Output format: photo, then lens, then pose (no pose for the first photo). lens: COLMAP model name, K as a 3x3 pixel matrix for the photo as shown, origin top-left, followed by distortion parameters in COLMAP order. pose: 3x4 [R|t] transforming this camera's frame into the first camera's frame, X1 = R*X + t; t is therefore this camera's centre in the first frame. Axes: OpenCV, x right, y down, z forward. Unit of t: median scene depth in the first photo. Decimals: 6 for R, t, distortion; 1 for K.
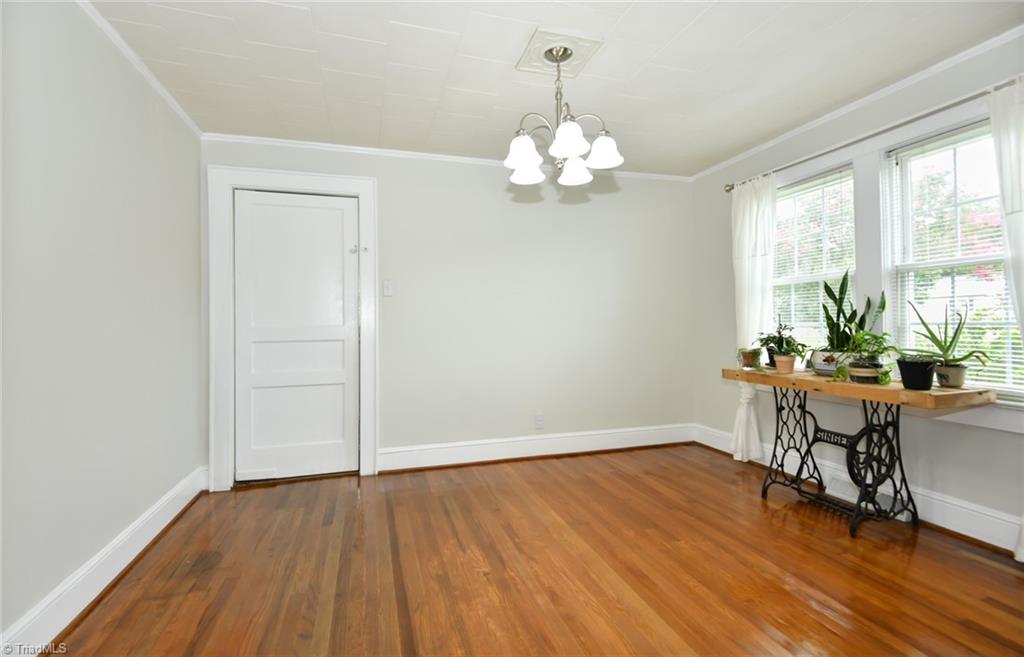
lens RADIAL K [[480.5, 0, 509.5], [0, 480.5, 317.7], [0, 0, 1]] dist [0.002510, 0.000236]
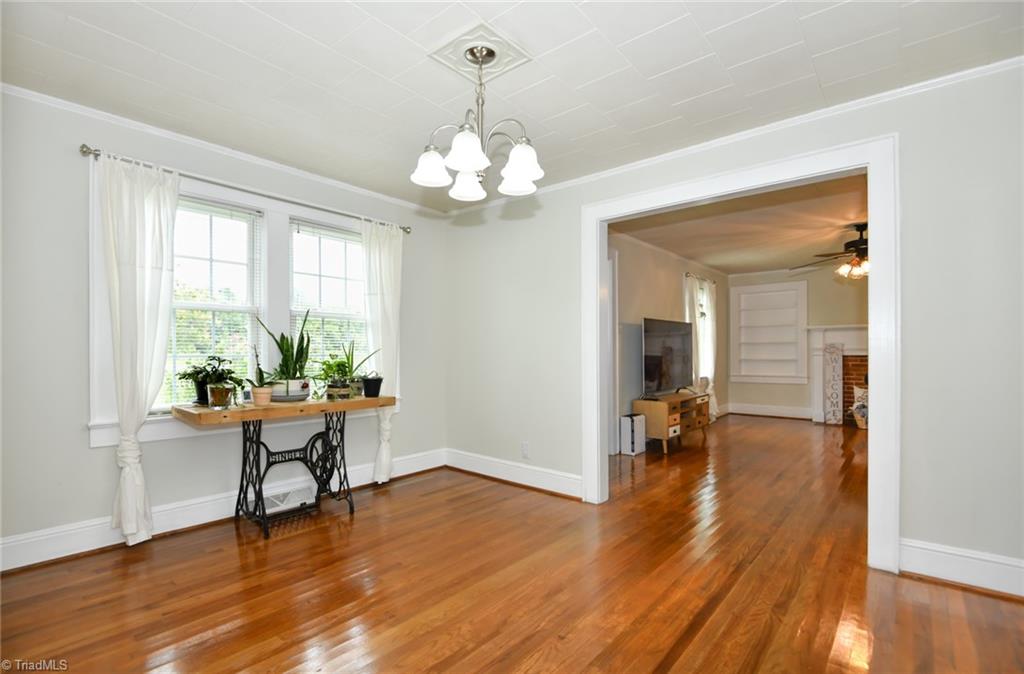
lens RADIAL K [[471.5, 0, 508.9], [0, 471.5, 351.3], [0, 0, 1]] dist [-0.003872, -0.000475]
pose [[-0.544279, 0.011403, 0.838827, -0.595825], [-0.005363, 0.999840, -0.017072, 0.021368], [-0.838887, -0.013790, -0.544130, 1.282601]]
